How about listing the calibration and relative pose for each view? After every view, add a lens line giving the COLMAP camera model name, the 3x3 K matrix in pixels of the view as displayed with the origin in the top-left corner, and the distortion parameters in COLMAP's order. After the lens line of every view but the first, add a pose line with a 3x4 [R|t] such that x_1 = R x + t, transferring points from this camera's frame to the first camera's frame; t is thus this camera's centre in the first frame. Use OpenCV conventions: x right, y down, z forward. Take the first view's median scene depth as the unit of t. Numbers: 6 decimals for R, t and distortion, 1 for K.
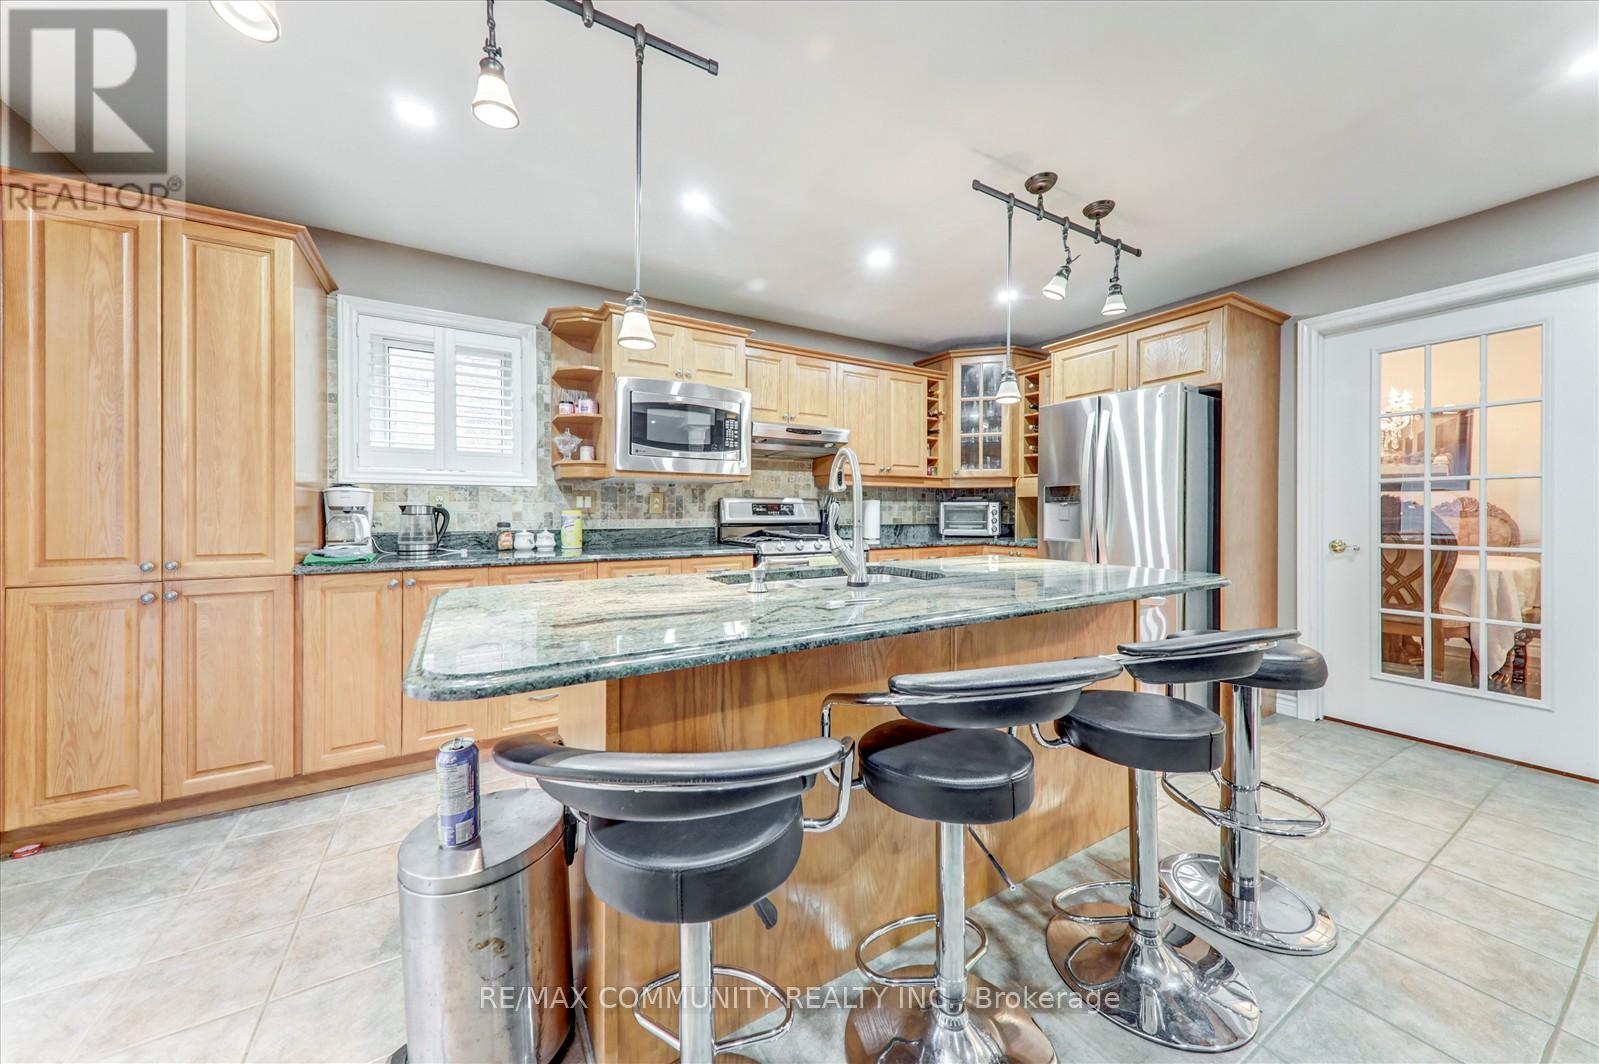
lens RADIAL K [[560.0, 0, 801.1], [0, 560.0, 519.0], [0, 0, 1]] dist [0.017565, 0.000021]
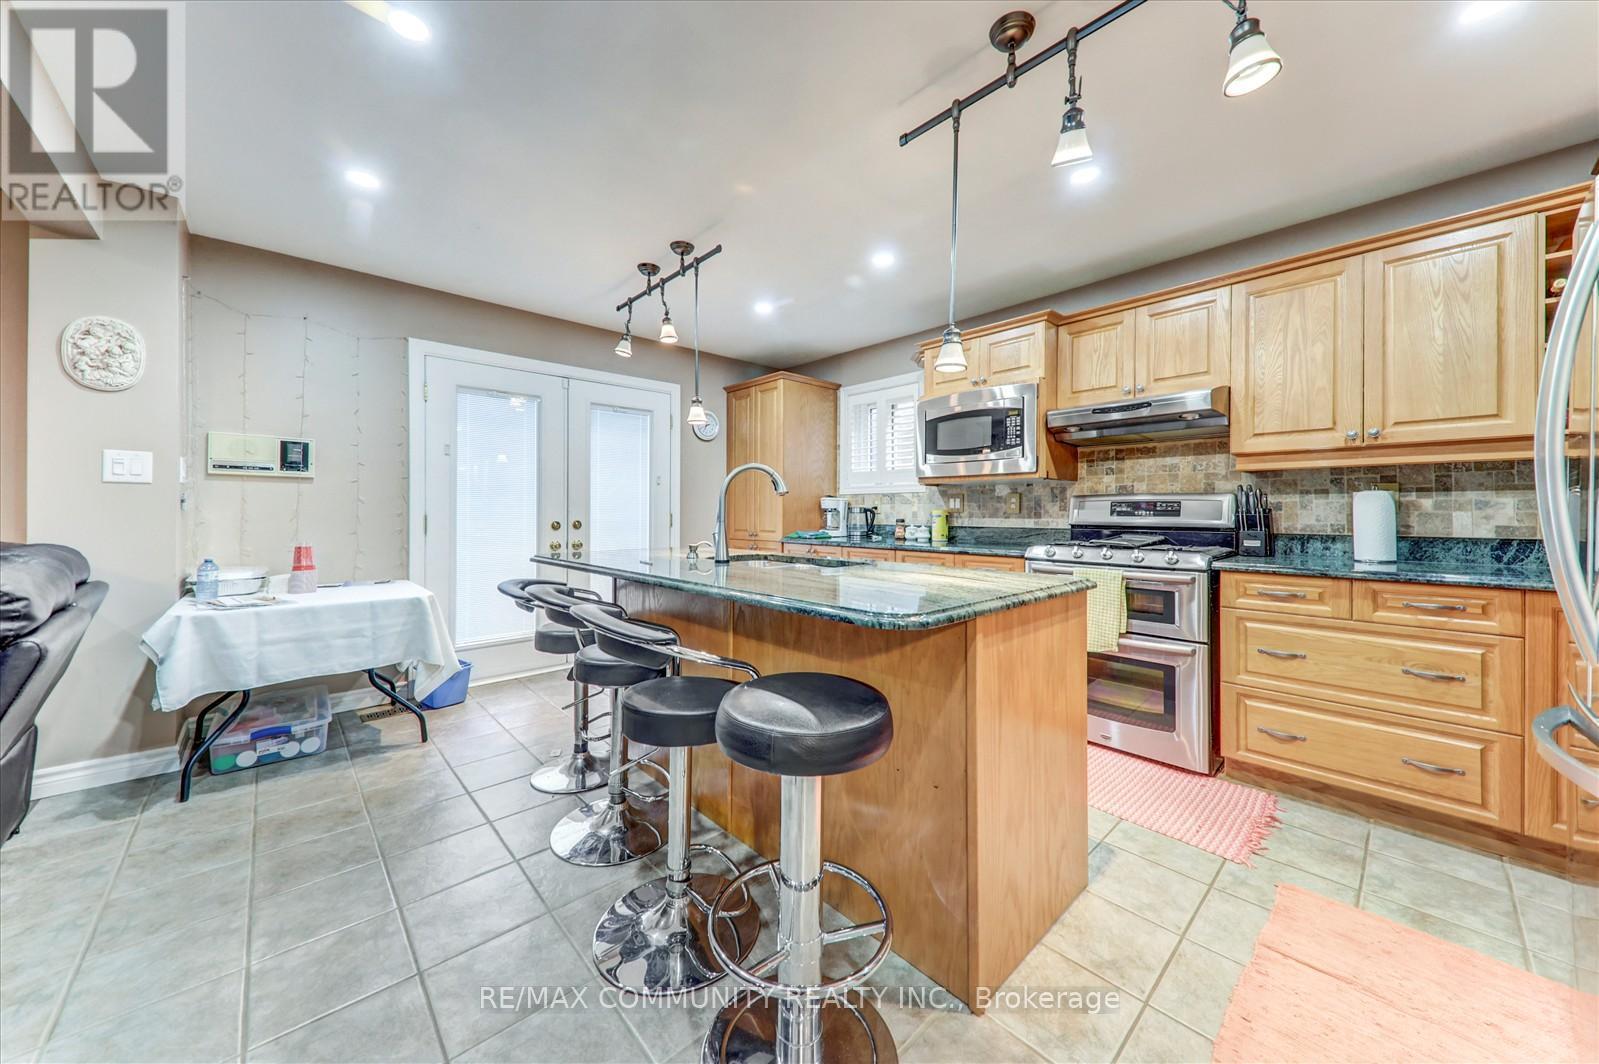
lens RADIAL K [[568.3, 0, 795.3], [0, 568.3, 518.5], [0, 0, 1]] dist [0.029903, -0.009878]
pose [[0.196503, 0.012995, -0.980417, 0.708816], [-0.014978, 0.999835, 0.010251, -0.004879], [0.980389, 0.012671, 0.196665, 0.405342]]
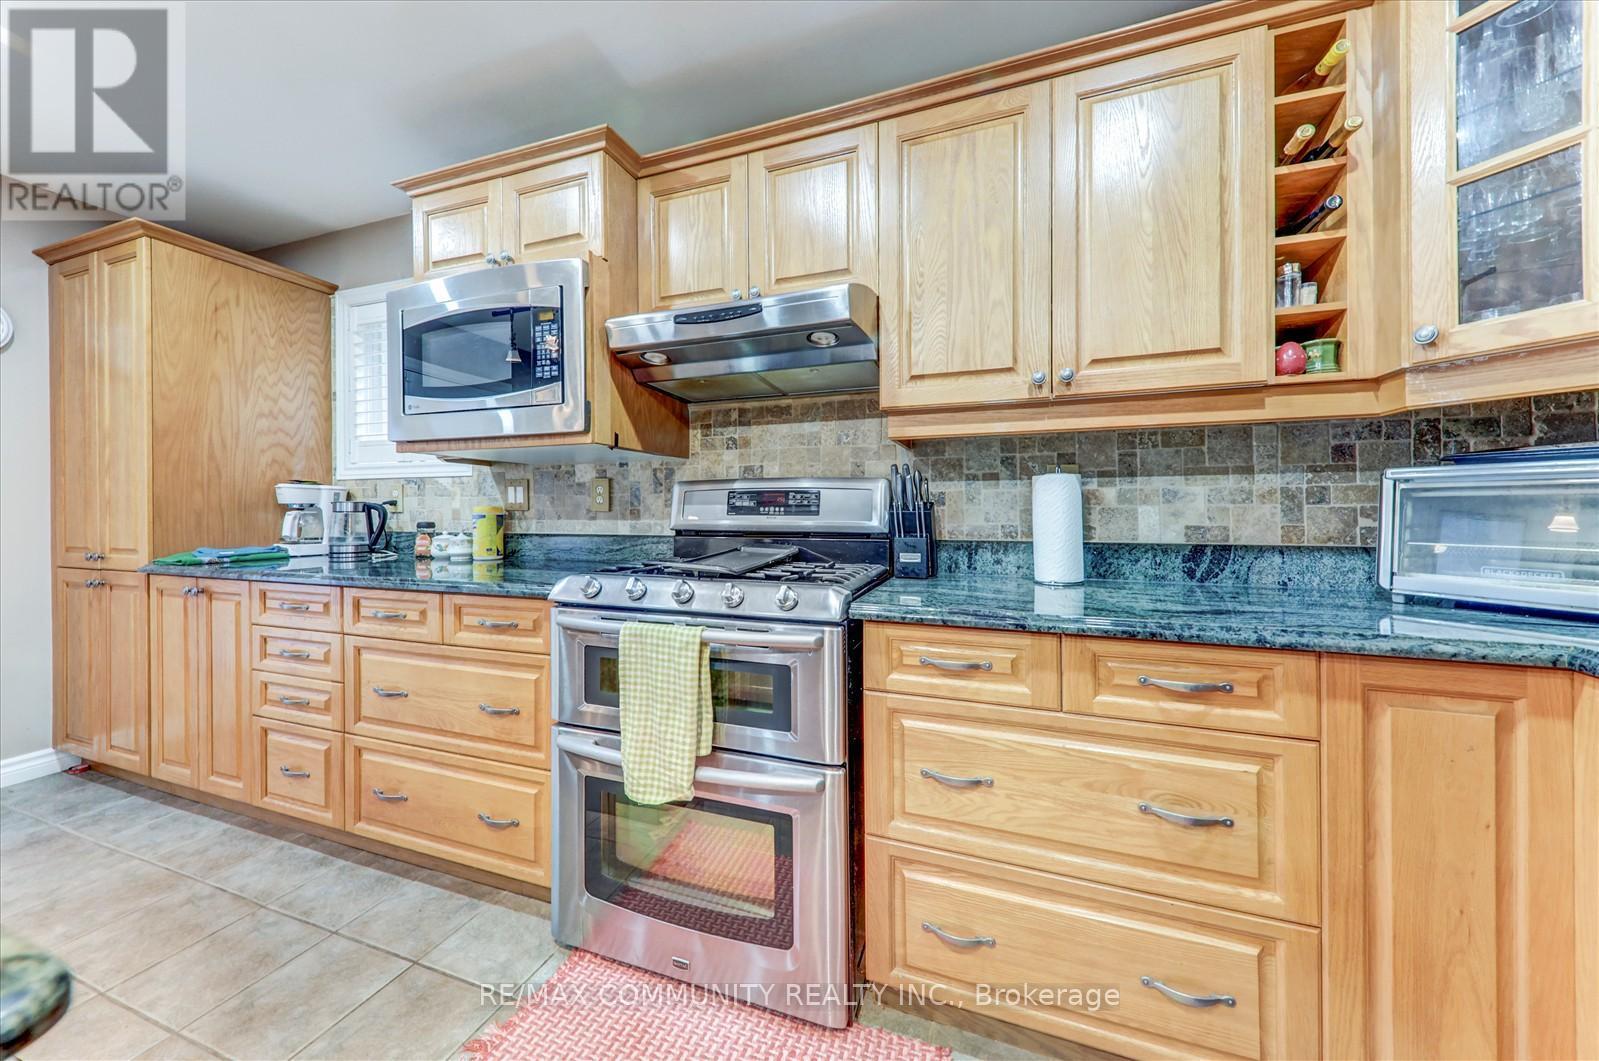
lens RADIAL K [[560.0, 0, 801.1], [0, 560.0, 517.5], [0, 0, 1]] dist [0.017565, 0.000021]
pose [[0.627253, 0.009101, -0.778762, 0.376155], [-0.009183, 0.999949, 0.004290, -0.007592], [0.778761, 0.004461, 0.627305, 0.796160]]
